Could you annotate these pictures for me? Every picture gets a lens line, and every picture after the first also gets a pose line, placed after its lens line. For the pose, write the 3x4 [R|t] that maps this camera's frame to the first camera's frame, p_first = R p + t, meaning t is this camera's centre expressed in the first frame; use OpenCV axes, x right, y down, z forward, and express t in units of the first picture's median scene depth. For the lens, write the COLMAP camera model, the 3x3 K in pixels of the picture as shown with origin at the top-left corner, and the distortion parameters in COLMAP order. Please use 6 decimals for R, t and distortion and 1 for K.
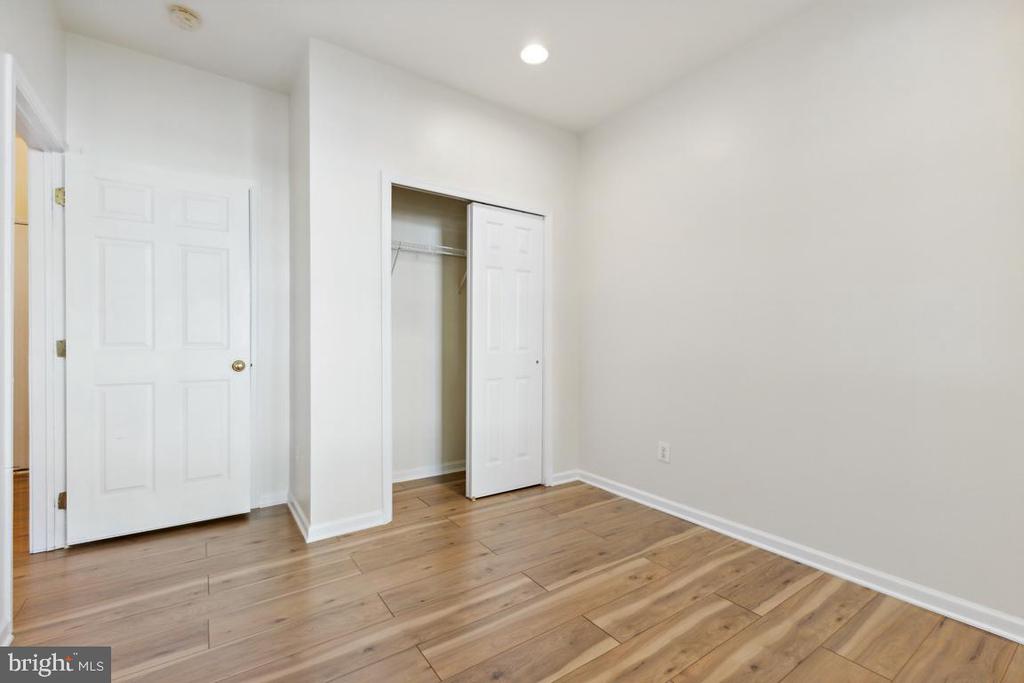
lens RADIAL K [[444.9, 0, 518.1], [0, 444.9, 338.2], [0, 0, 1]] dist [0.001808, 0.000111]
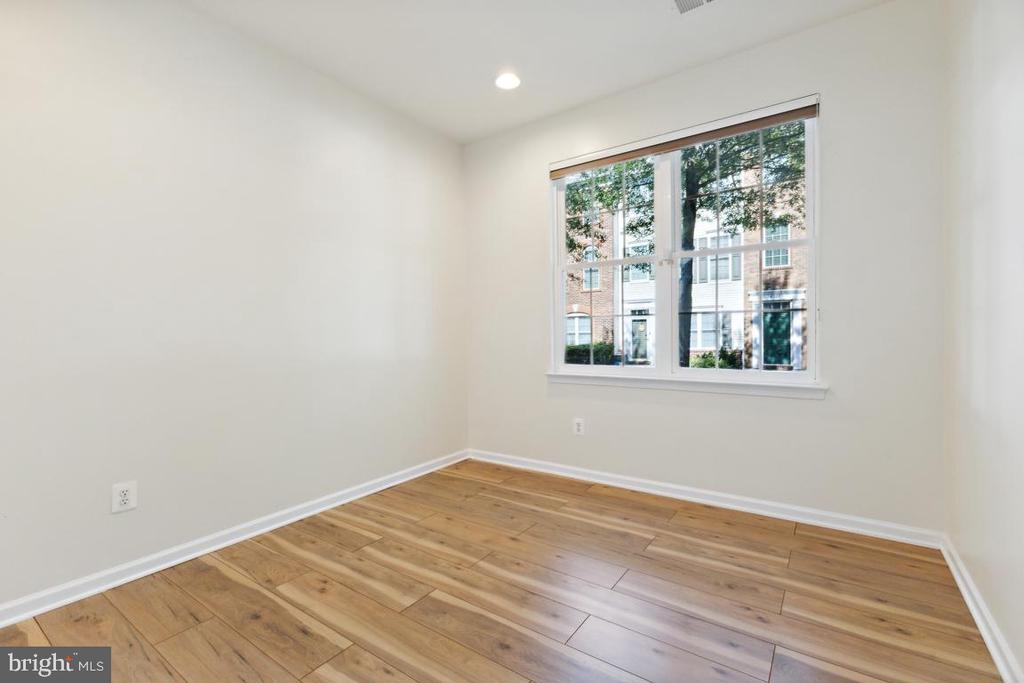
lens RADIAL K [[460.8, 0, 514.3], [0, 460.8, 328.0], [0, 0, 1]] dist [0.000255, -0.000119]
pose [[-0.335468, 0.002708, 0.942048, -0.788617], [0.005192, 0.999986, -0.001026, -0.002764], [-0.942037, 0.004547, -0.335478, 0.961114]]
